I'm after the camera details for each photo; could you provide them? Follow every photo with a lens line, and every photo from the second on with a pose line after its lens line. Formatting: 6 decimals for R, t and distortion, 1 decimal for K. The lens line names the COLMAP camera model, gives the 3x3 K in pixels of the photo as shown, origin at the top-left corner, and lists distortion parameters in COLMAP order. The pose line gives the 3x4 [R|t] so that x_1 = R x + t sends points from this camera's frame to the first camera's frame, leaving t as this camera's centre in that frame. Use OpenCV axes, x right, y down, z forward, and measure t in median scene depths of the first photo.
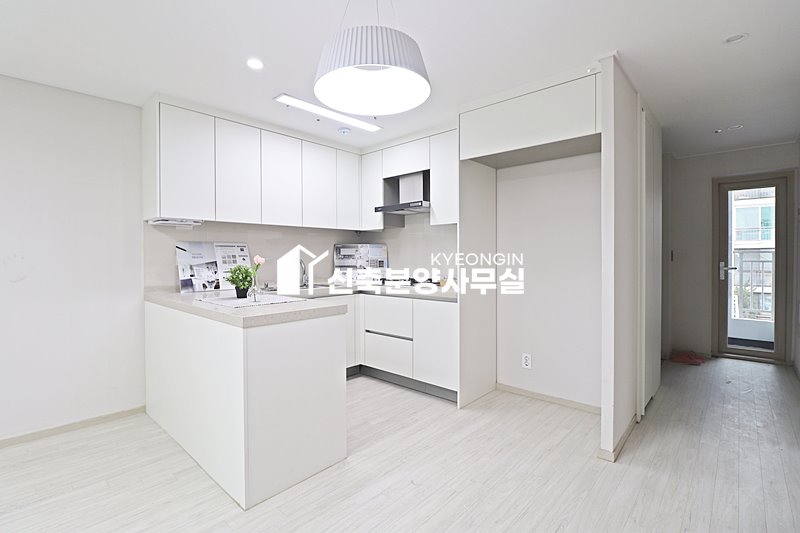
lens RADIAL K [[372.2, 0, 397.2], [0, 372.2, 261.3], [0, 0, 1]] dist [-0.001567, -0.011894]
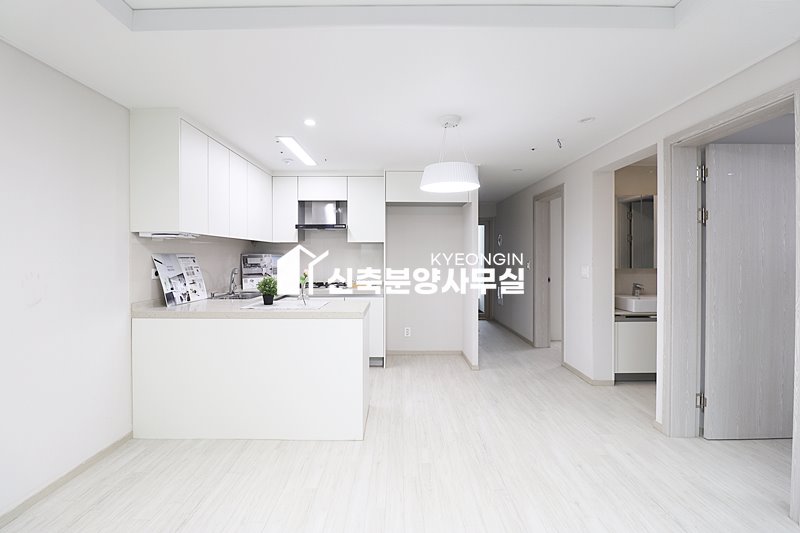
lens RADIAL K [[367.2, 0, 396.6], [0, 367.2, 258.7], [0, 0, 1]] dist [-0.000914, -0.011814]
pose [[0.742369, 0.000309, 0.669991, -0.733866], [0.006248, 0.999953, -0.007384, -0.029079], [-0.669962, 0.009668, 0.742332, -0.114404]]
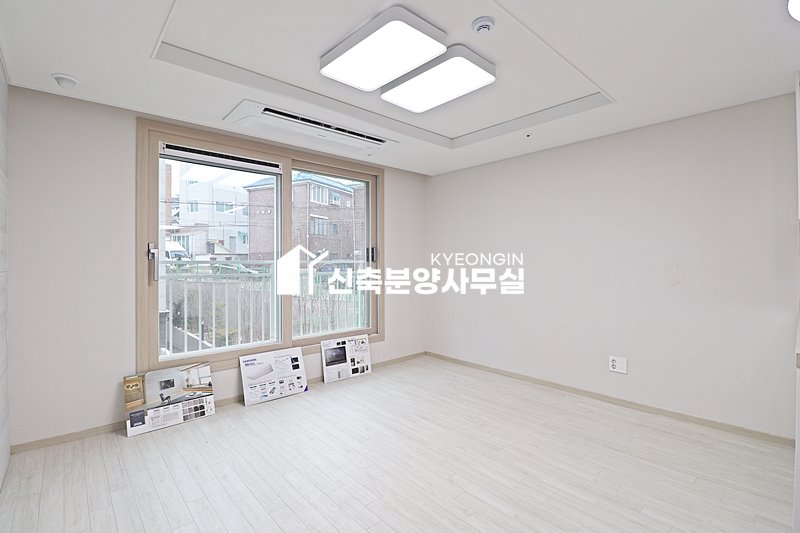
lens RADIAL K [[372.2, 0, 397.2], [0, 372.2, 261.3], [0, 0, 1]] dist [-0.001567, -0.011894]
pose [[-0.100070, 0.000209, -0.994980, 0.218181], [-0.008260, 0.999965, 0.001041, -0.013211], [0.994946, 0.008323, -0.100065, 0.153595]]
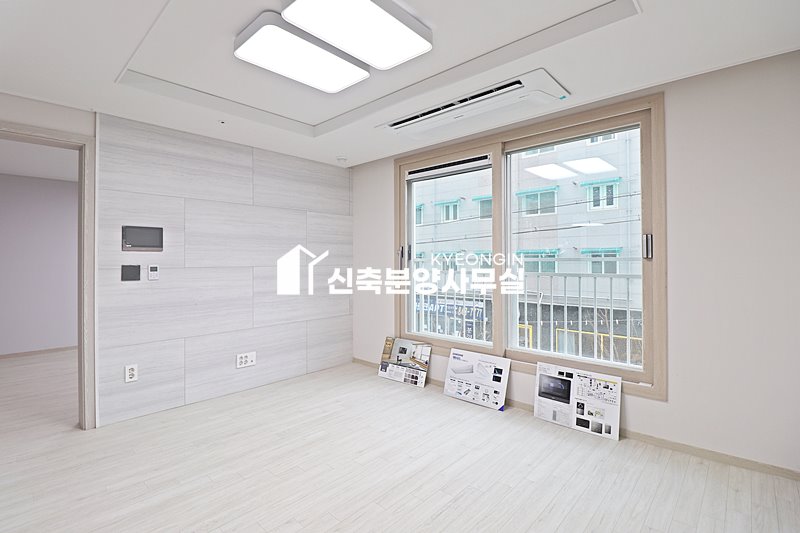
lens RADIAL K [[377.2, 0, 394.9], [0, 377.2, 257.3], [0, 0, 1]] dist [0.000899, -0.013020]
pose [[-0.999878, 0.006886, 0.014005, -0.625608], [0.006947, 0.999967, 0.004315, -0.020407], [-0.013975, 0.004411, -0.999893, 0.752658]]
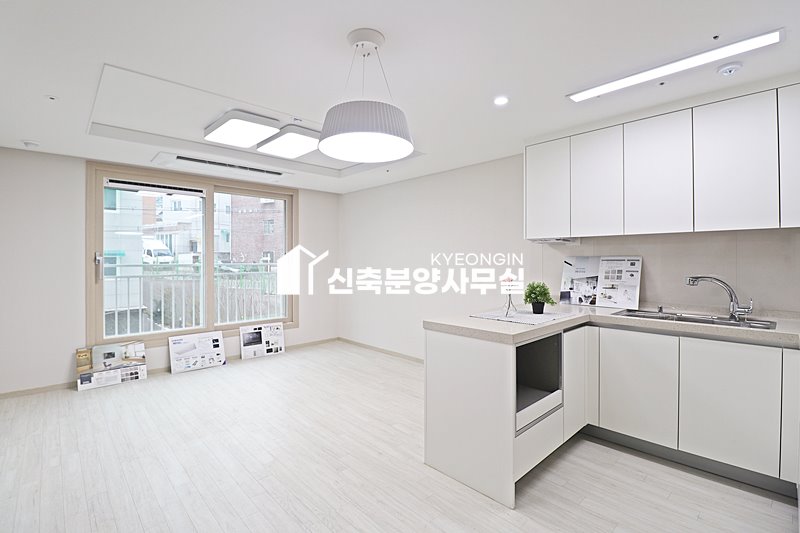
lens RADIAL K [[372.2, 0, 397.2], [0, 372.2, 261.3], [0, 0, 1]] dist [-0.001567, -0.011894]
pose [[-0.077373, 0.005576, -0.996987, 0.533469], [-0.010304, 0.999926, 0.006392, -0.040610], [0.996949, 0.010768, -0.077310, 0.562469]]
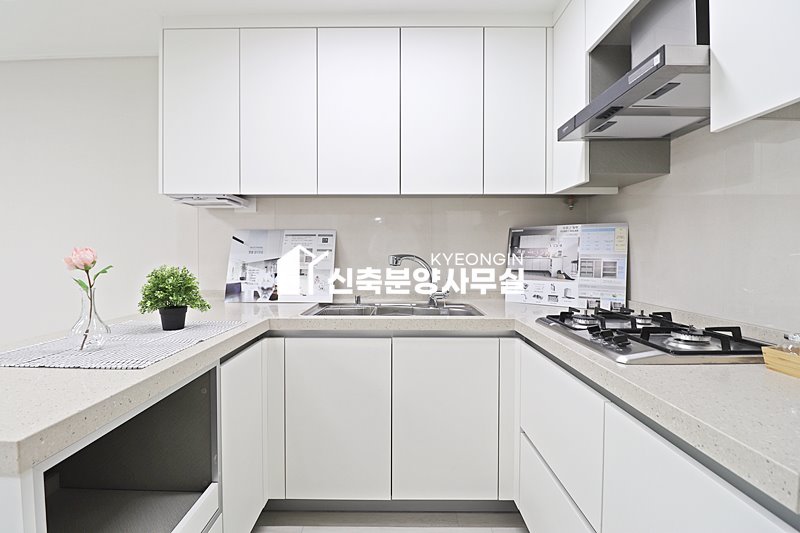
lens RADIAL K [[372.2, 0, 397.2], [0, 372.2, 261.3], [0, 0, 1]] dist [-0.001567, -0.011894]
pose [[0.668878, 0.017890, -0.743157, 0.149082], [-0.012732, 0.999839, 0.012609, -0.005529], [0.743263, 0.001028, 0.668999, 0.724612]]
